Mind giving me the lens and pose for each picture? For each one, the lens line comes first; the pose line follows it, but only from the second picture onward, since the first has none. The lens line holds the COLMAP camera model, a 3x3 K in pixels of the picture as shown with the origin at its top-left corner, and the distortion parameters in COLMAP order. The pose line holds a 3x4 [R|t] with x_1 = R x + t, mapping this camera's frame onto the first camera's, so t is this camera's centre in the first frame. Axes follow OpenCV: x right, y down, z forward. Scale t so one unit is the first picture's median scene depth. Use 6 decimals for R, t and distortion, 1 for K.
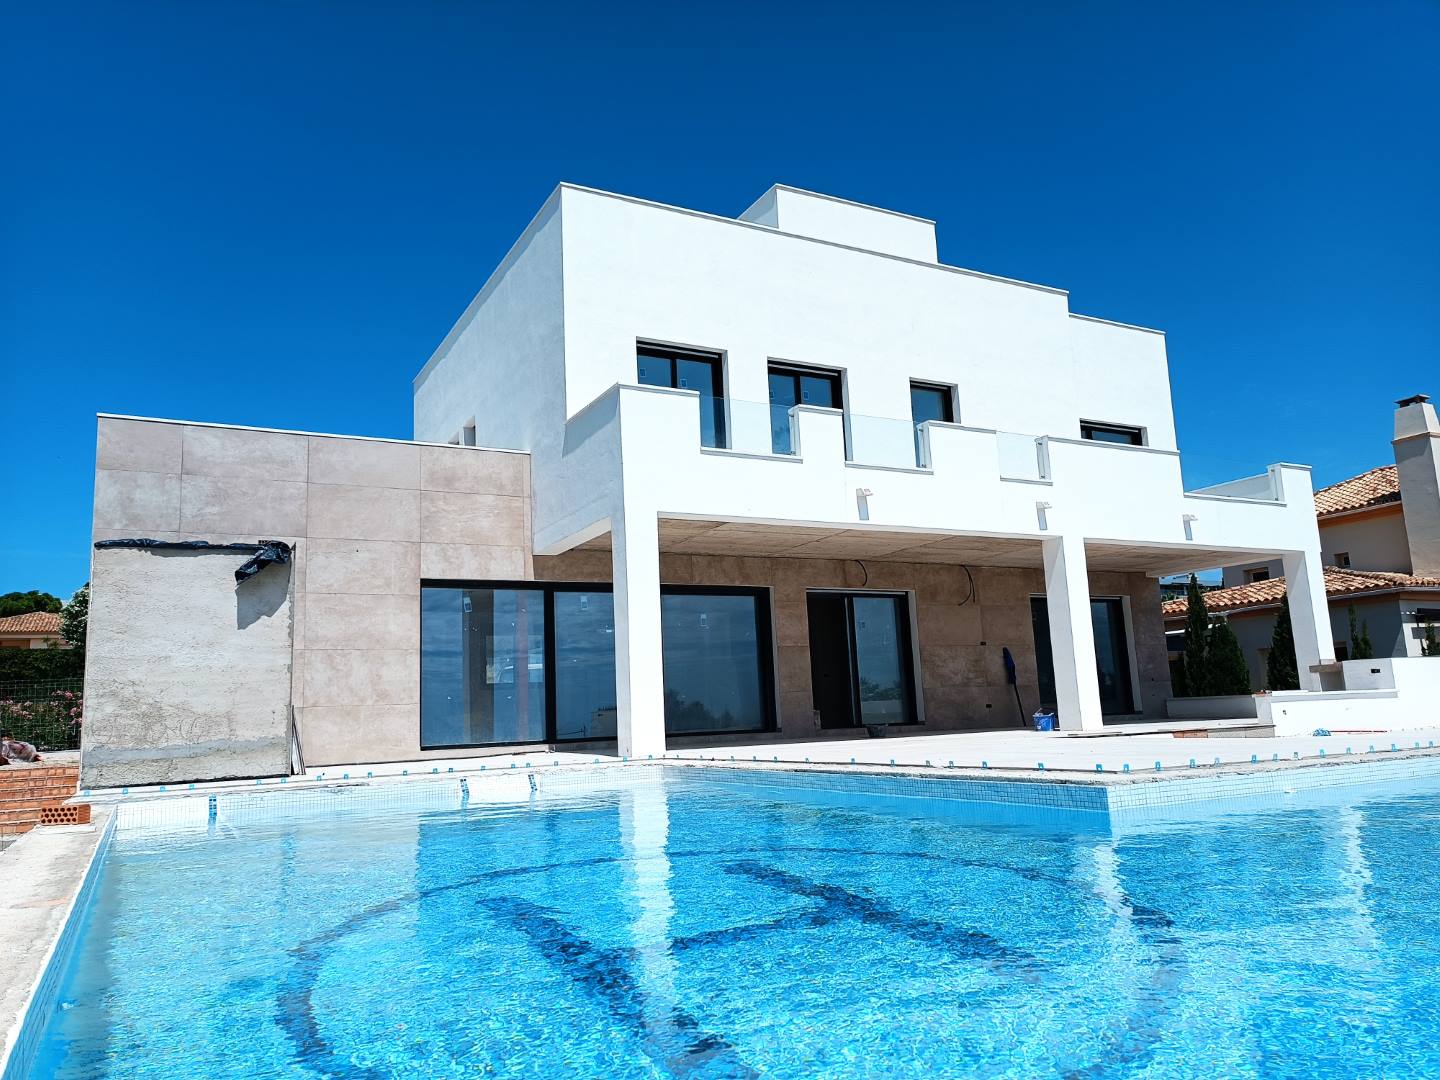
lens RADIAL K [[1042.8, 0, 713.8], [0, 1042.8, 541.6], [0, 0, 1]] dist [0.025663, -0.001357]
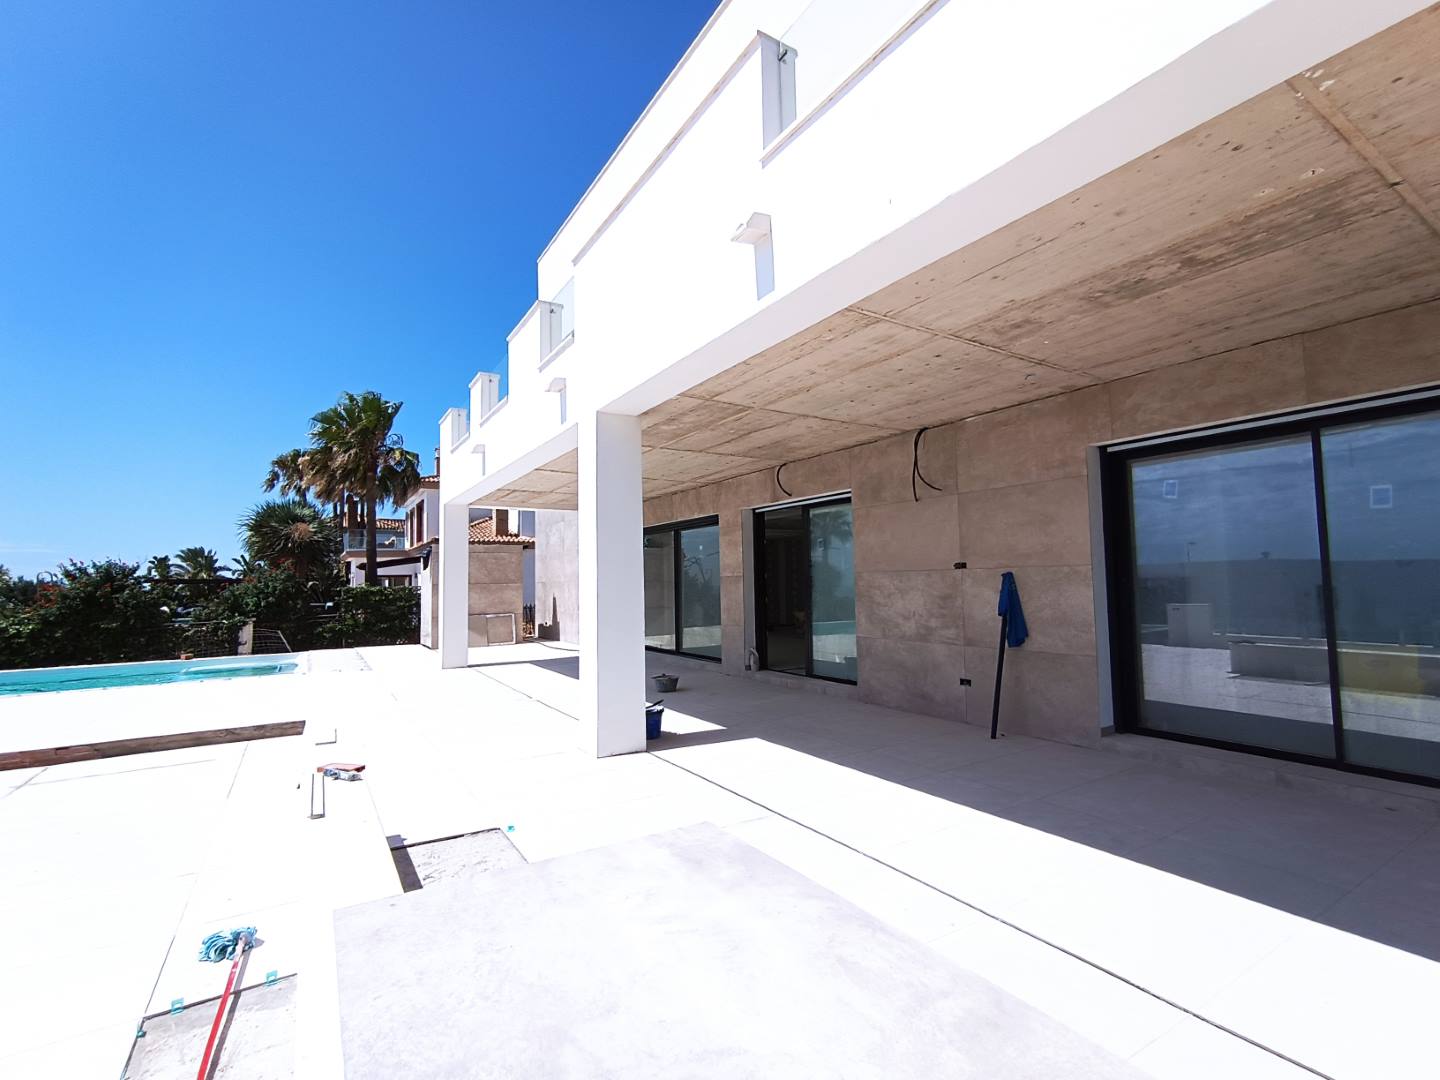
lens RADIAL K [[661.2, 0, 718.3], [0, 661.2, 532.8], [0, 0, 1]] dist [0.001456, 0.003101]
pose [[0.063167, -0.037015, -0.997316, 0.740617], [0.174779, 0.984279, -0.025461, 0.085616], [0.982579, -0.172701, 0.068644, 1.079979]]
